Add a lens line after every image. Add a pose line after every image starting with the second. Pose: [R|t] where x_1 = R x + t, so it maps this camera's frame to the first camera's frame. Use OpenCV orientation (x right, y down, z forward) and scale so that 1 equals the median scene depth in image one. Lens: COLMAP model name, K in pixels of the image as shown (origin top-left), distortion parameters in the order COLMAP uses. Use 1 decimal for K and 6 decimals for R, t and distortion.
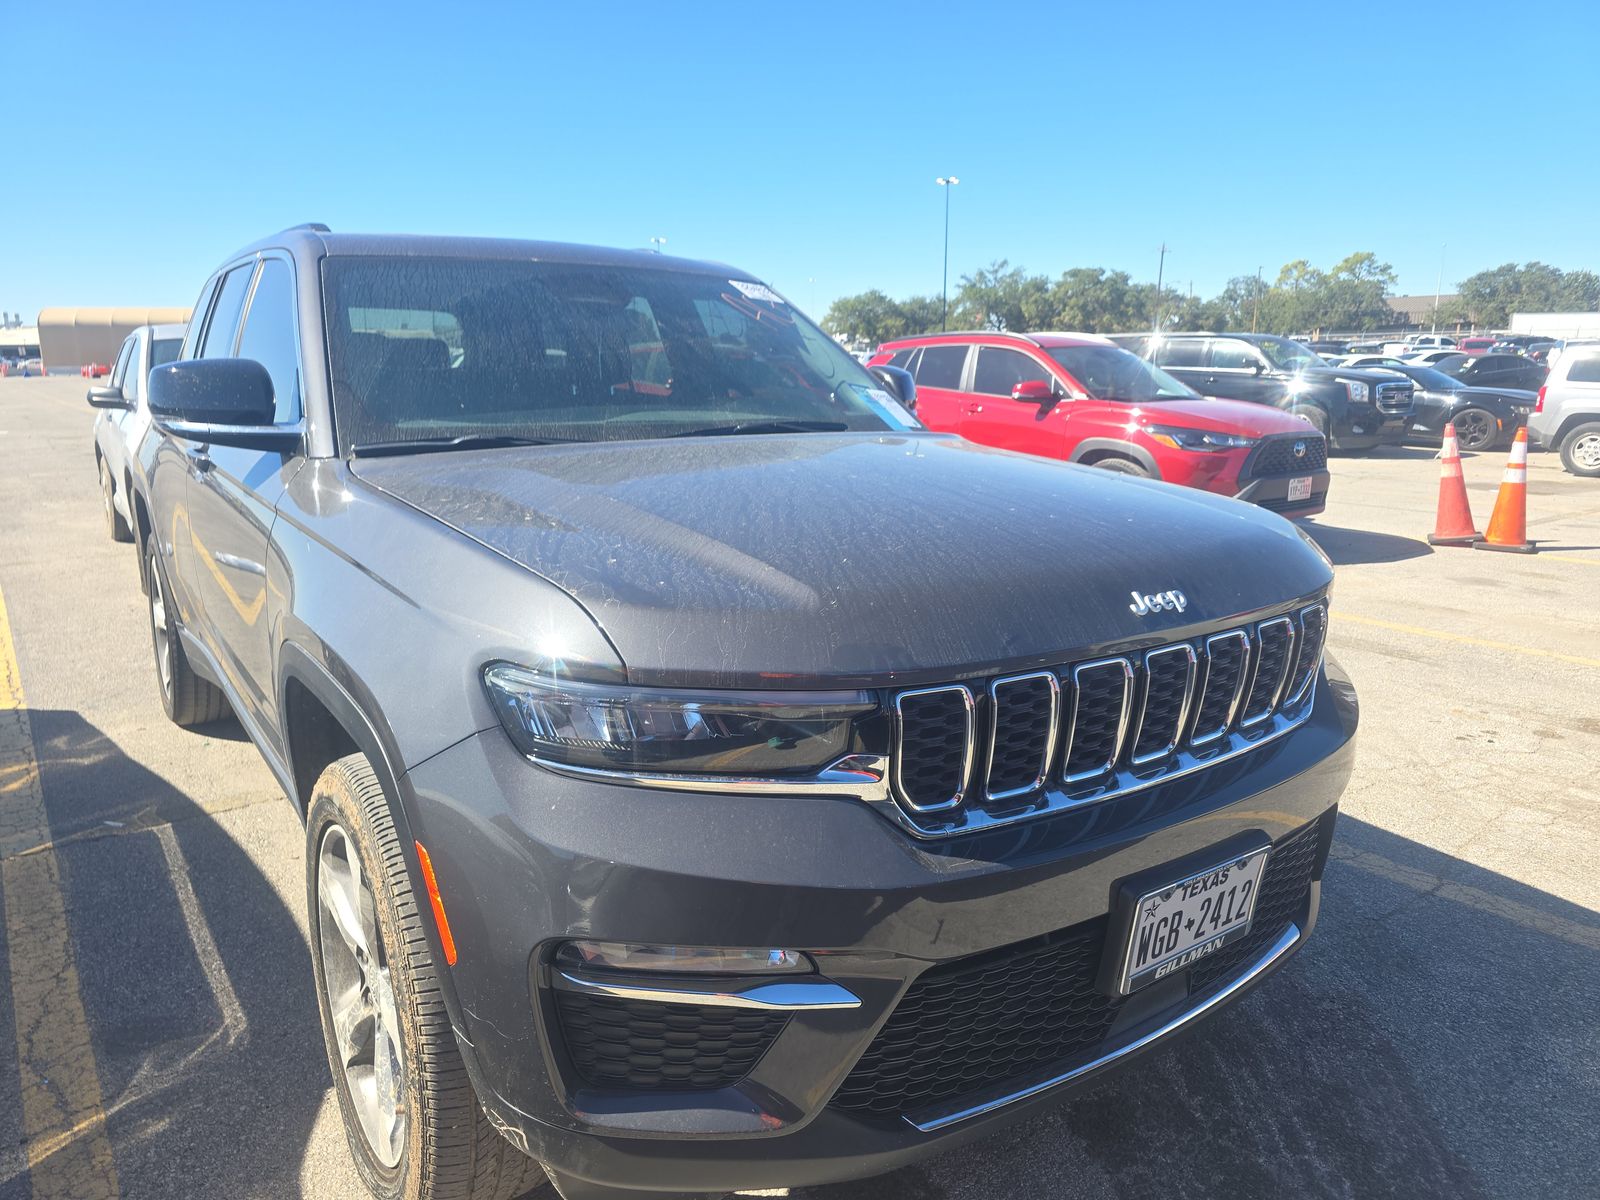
lens RADIAL K [[1078.3, 0, 826.2], [0, 1078.3, 597.6], [0, 0, 1]] dist [0.055082, -0.044416]
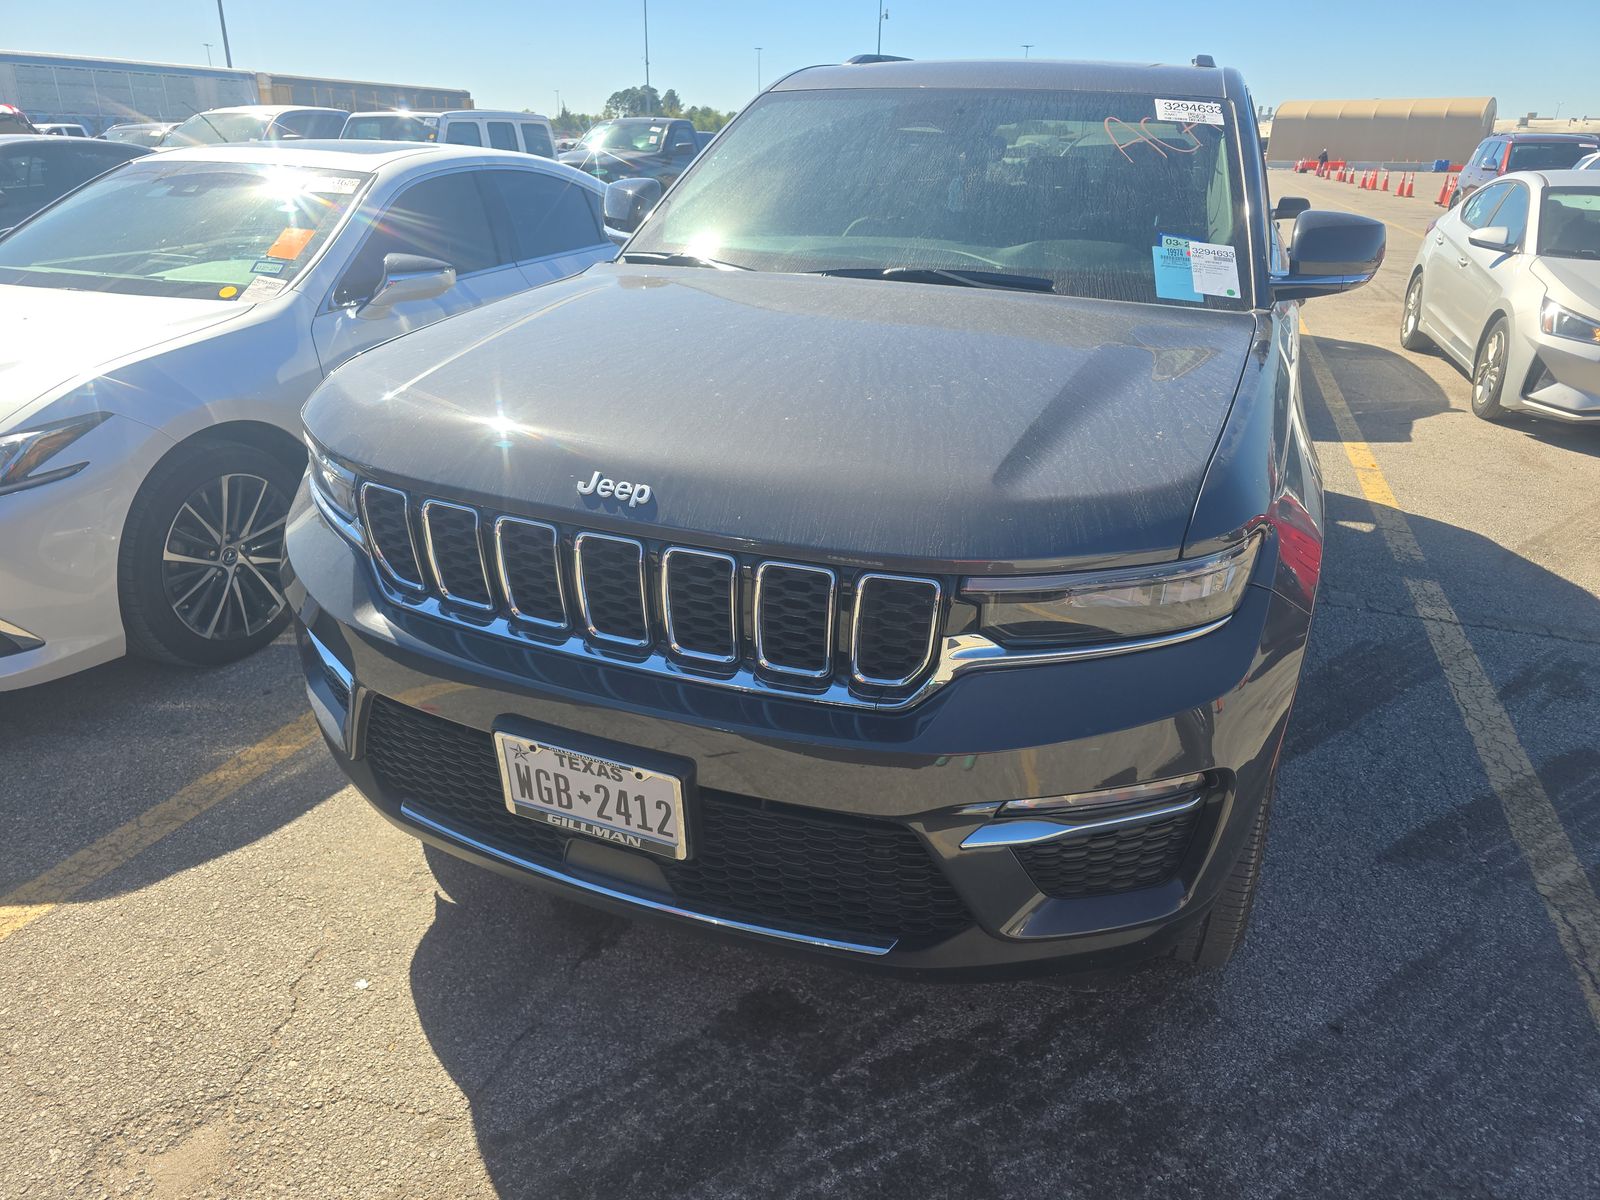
lens RADIAL K [[1077.1, 0, 812.3], [0, 1077.1, 591.4], [0, 0, 1]] dist [0.052315, -0.045989]
pose [[0.532662, 0.328534, -0.779960, 0.953282], [-0.198927, 0.944363, 0.261929, -0.159735], [0.822618, 0.015636, 0.568380, 0.471331]]
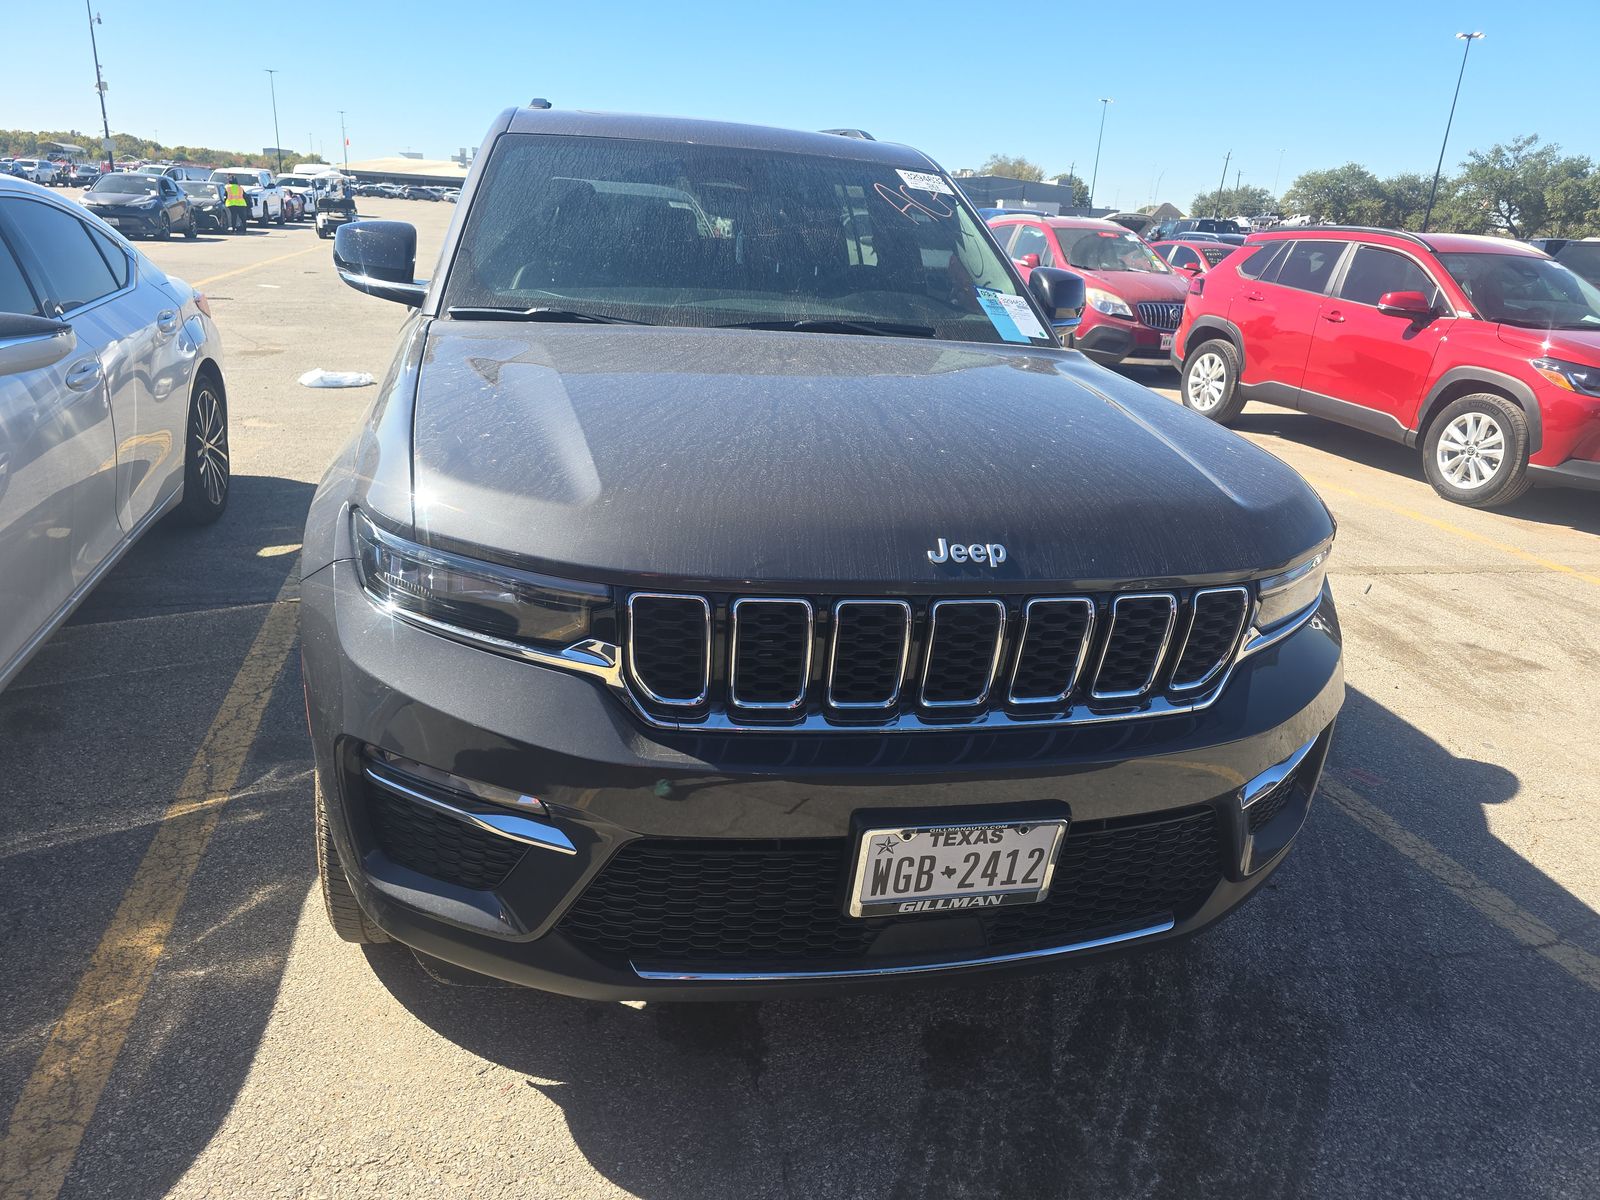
lens RADIAL K [[1077.1, 0, 812.3], [0, 1077.1, 591.4], [0, 0, 1]] dist [0.052315, -0.045989]
pose [[0.924588, 0.182208, -0.334572, 0.404423], [-0.145317, 0.980488, 0.132389, -0.055956], [0.352166, -0.073787, 0.933025, 0.030007]]
